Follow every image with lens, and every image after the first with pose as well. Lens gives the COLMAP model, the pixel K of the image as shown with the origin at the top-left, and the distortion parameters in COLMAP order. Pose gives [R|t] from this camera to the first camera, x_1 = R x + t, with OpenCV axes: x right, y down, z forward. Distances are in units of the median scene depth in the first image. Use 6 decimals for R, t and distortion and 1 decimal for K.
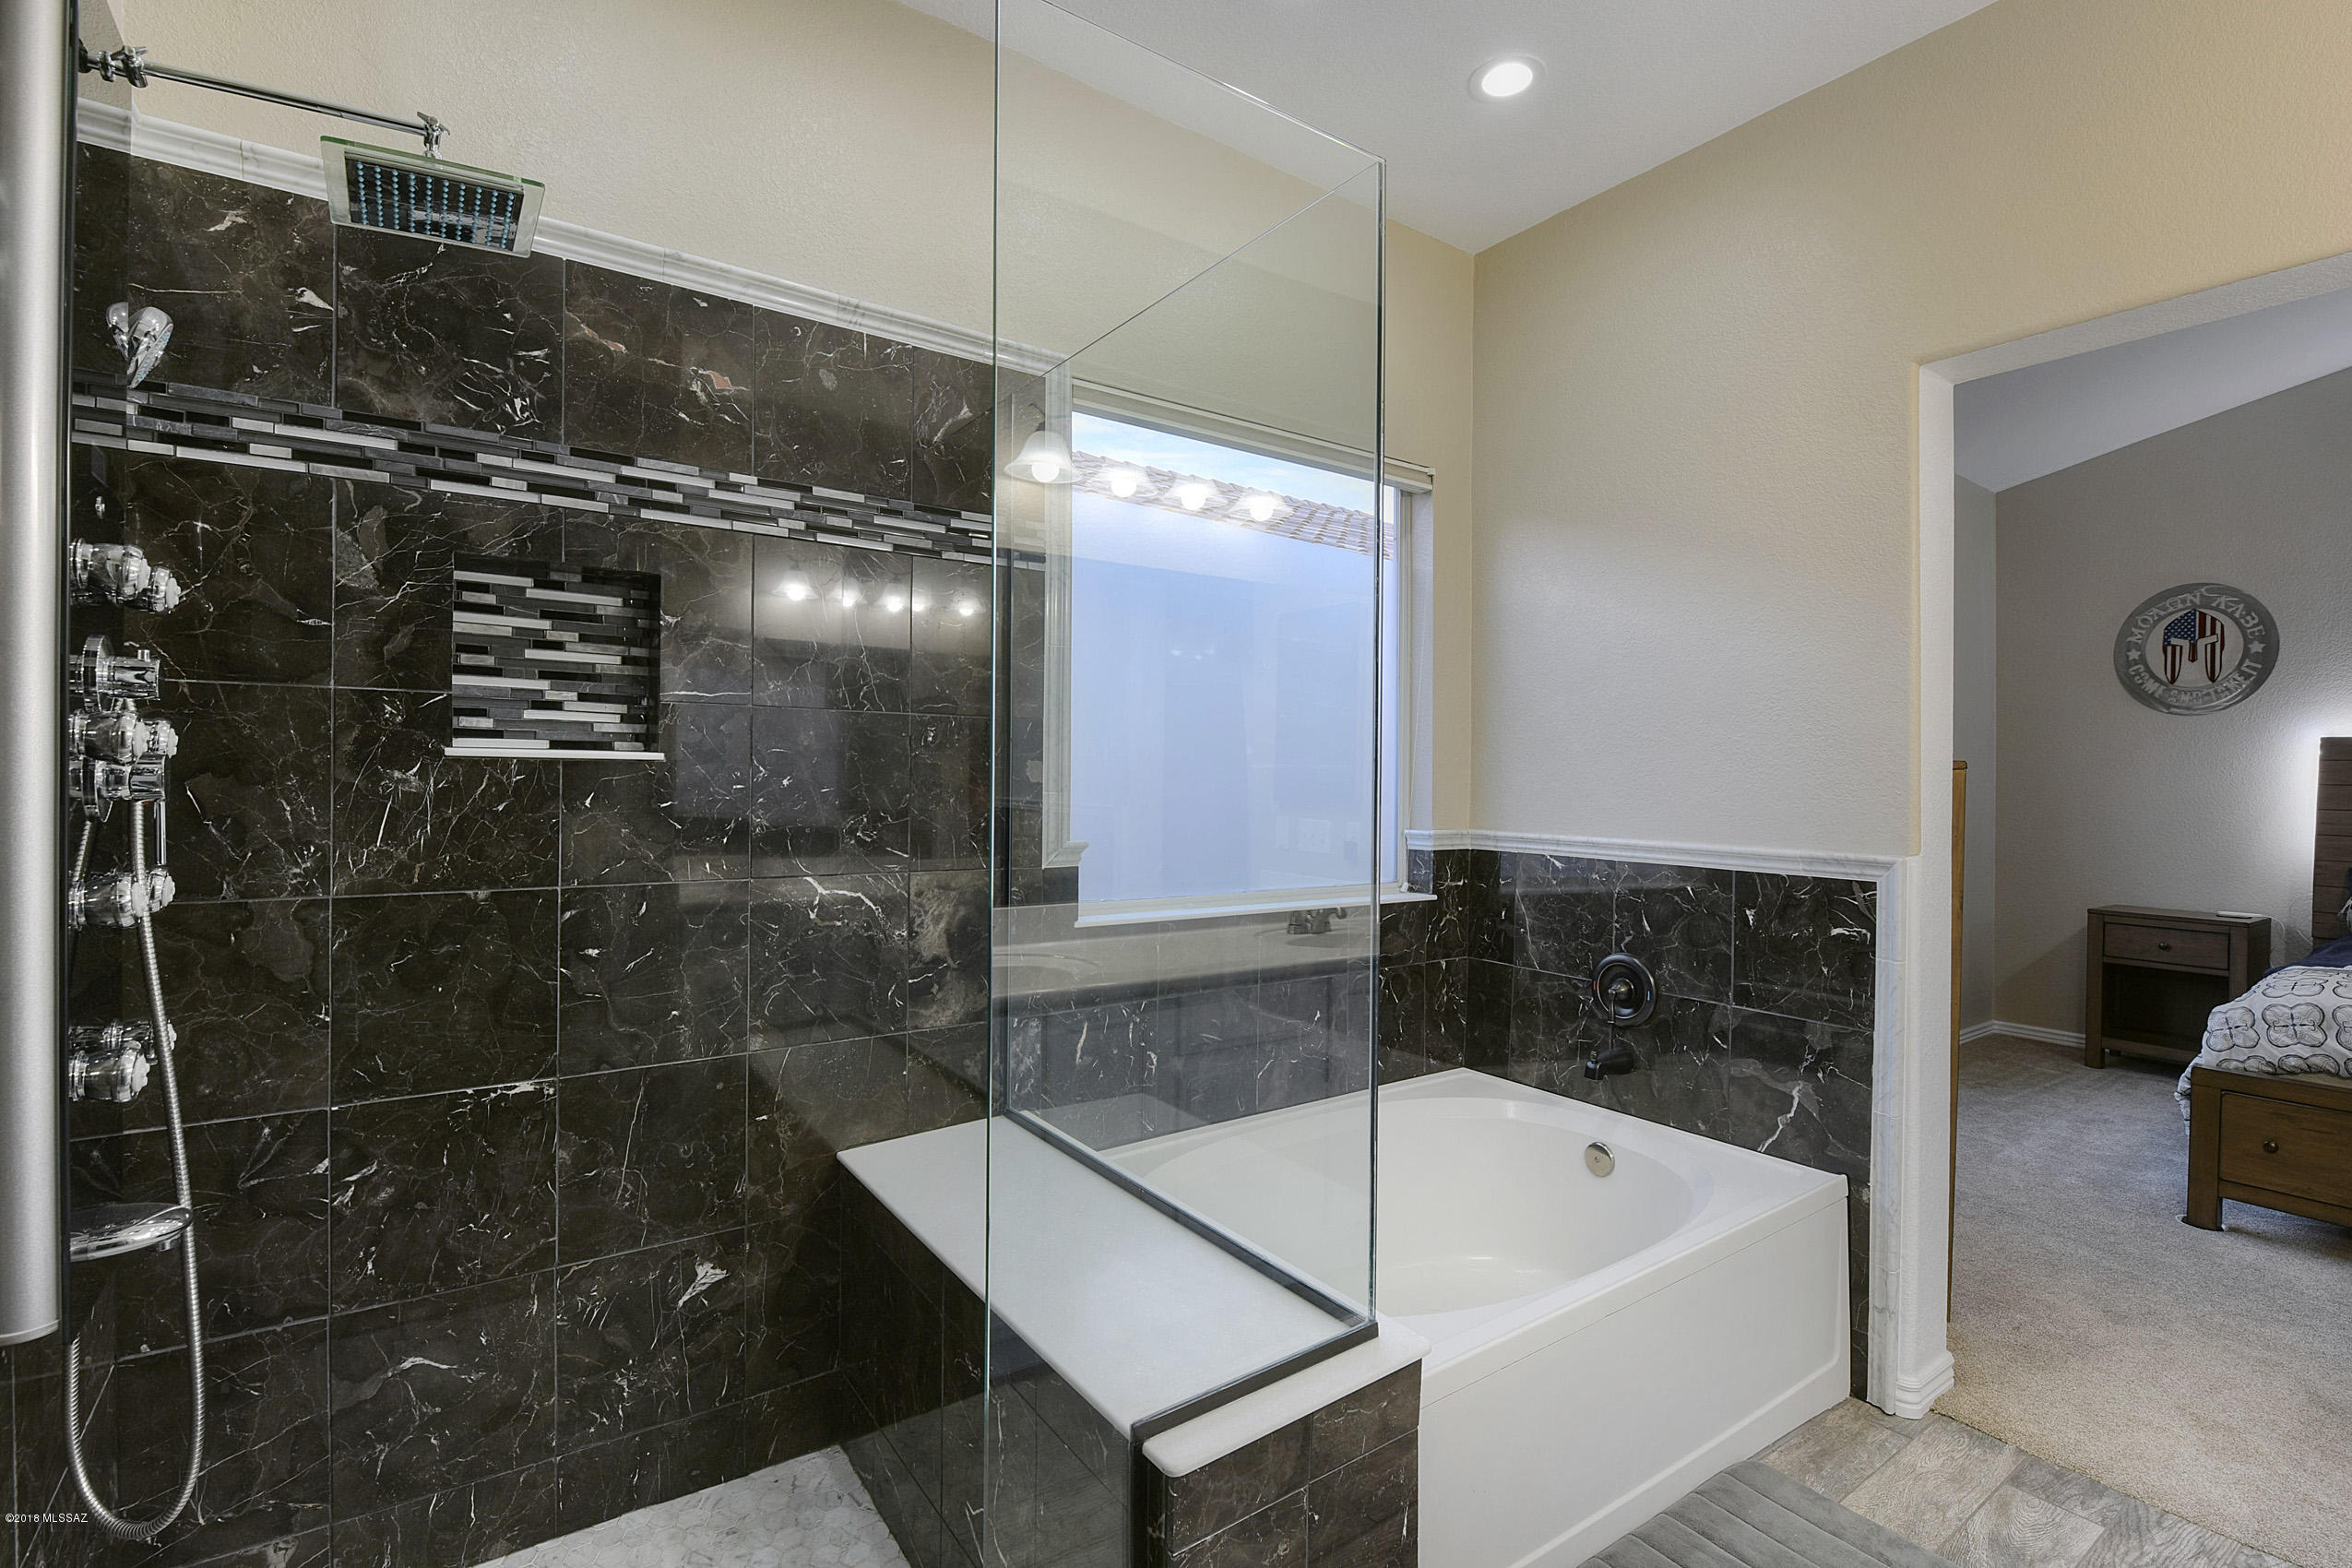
lens RADIAL K [[1082.2, 0, 1189.8], [0, 1082.2, 790.8], [0, 0, 1]] dist [-0.003208, -0.008767]
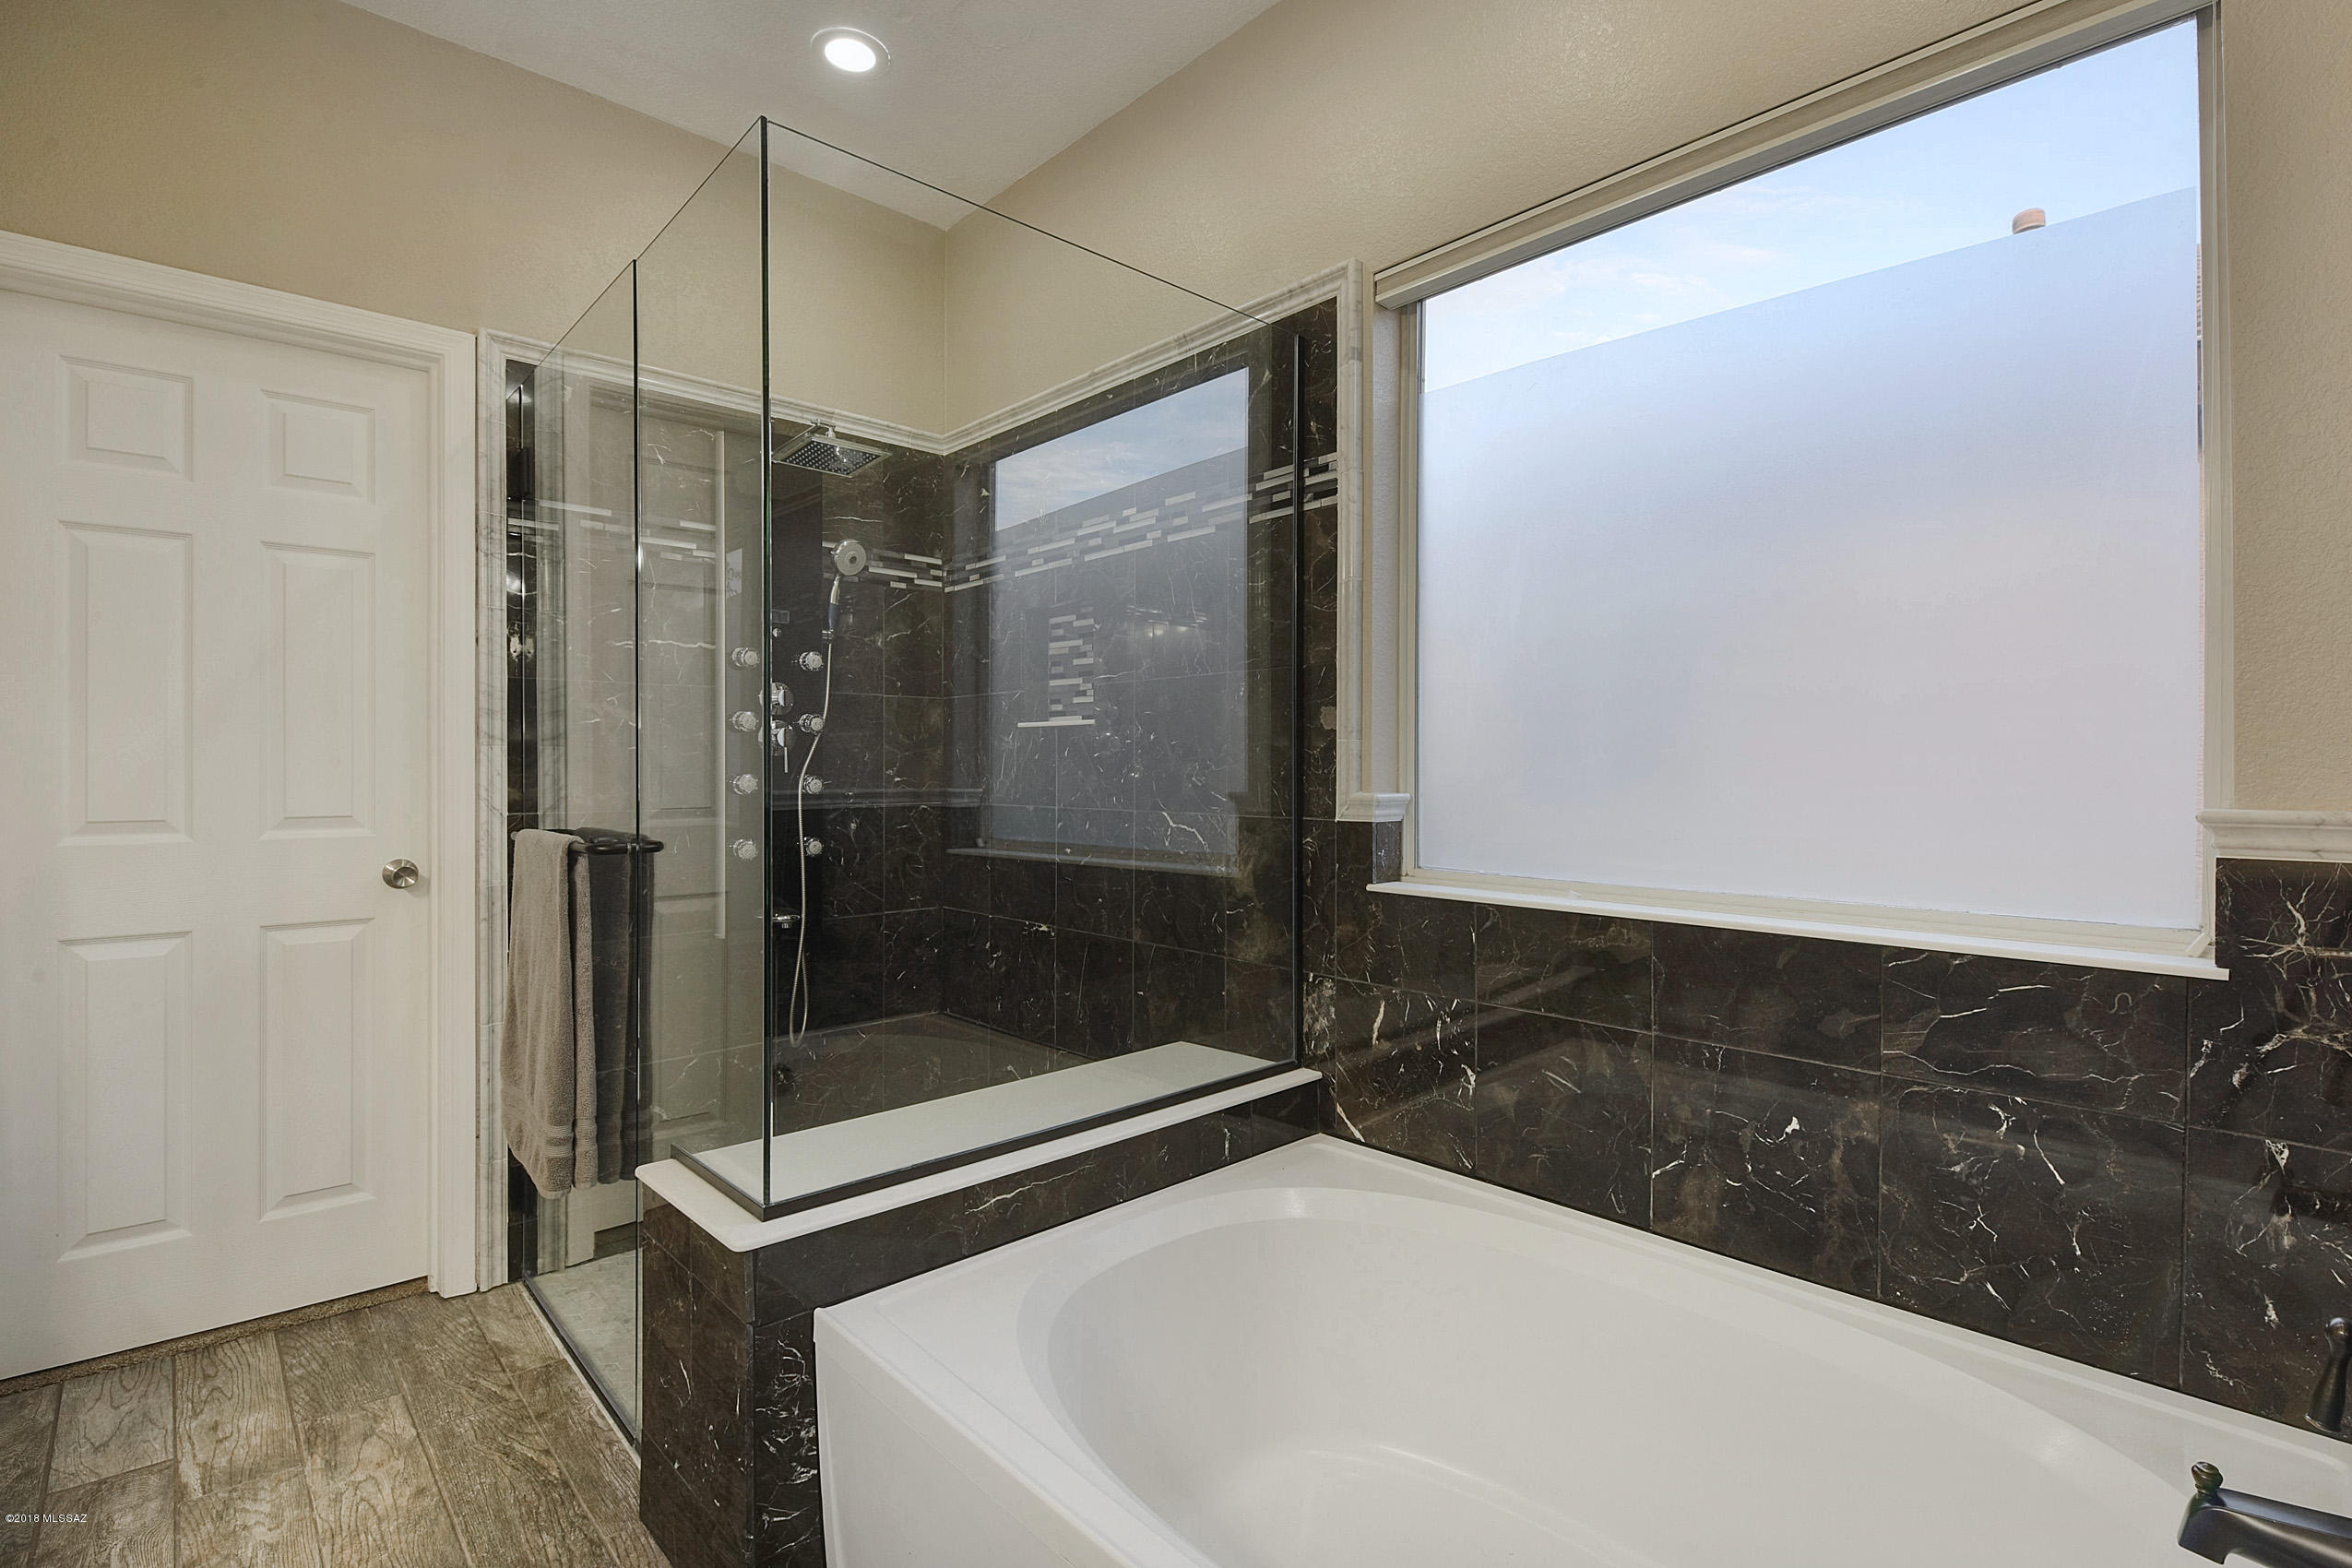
lens RADIAL K [[1026.7, 0, 1176.0], [0, 1026.7, 784.0], [0, 0, 1]] dist [0.002634, -0.013272]
pose [[0.145978, 0.005125, -0.989275, 0.863577], [-0.005847, 0.999974, 0.004317, 0.043550], [0.989271, 0.005154, 0.146004, 0.876852]]
